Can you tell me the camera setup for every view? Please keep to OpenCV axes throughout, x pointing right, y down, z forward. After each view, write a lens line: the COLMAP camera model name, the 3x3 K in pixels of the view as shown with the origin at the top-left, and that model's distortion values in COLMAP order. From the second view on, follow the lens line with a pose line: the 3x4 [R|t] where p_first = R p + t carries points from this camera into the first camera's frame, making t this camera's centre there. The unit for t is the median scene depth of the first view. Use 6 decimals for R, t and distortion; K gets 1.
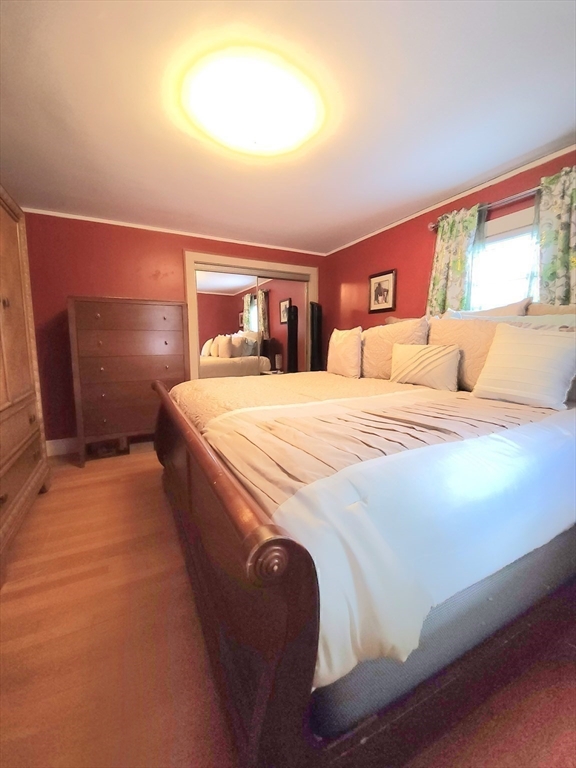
lens RADIAL K [[306.1, 0, 281.9], [0, 306.1, 380.8], [0, 0, 1]] dist [-0.018708, -0.000622]
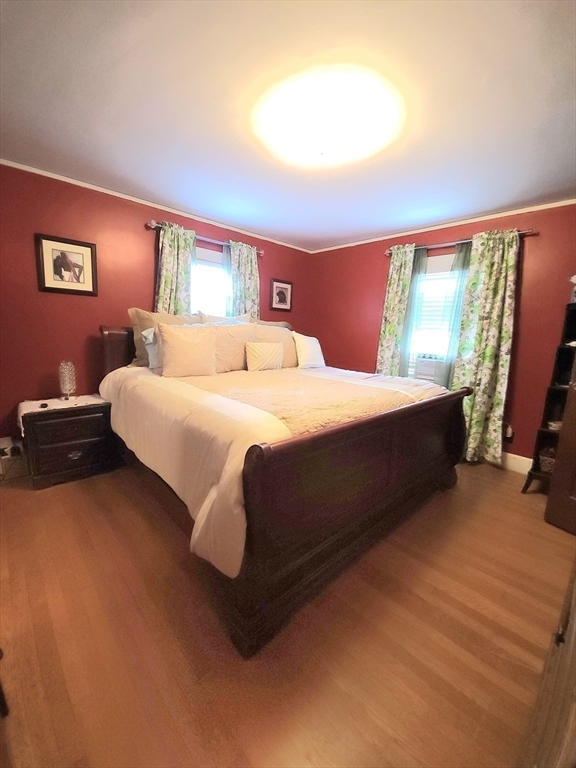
lens RADIAL K [[306.1, 0, 287.0], [0, 306.1, 383.4], [0, 0, 1]] dist [-0.018708, -0.000622]
pose [[-0.276594, -0.164070, 0.946877, -0.722373], [0.079428, 0.978043, 0.192672, -0.143135], [-0.957699, 0.128501, -0.257489, 0.921696]]
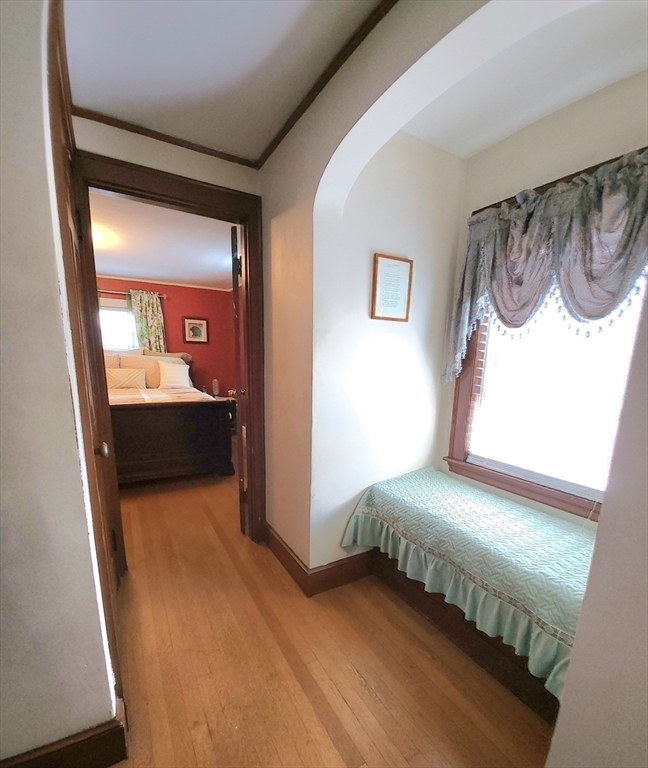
lens RADIAL K [[351.1, 0, 320.9], [0, 351.1, 437.9], [0, 0, 1]] dist [-0.003060, -0.000180]
pose [[-0.040811, -0.207918, 0.977294, -1.406878], [0.101560, 0.972180, 0.211071, -0.020533], [-0.993992, 0.107868, -0.018560, -0.155734]]
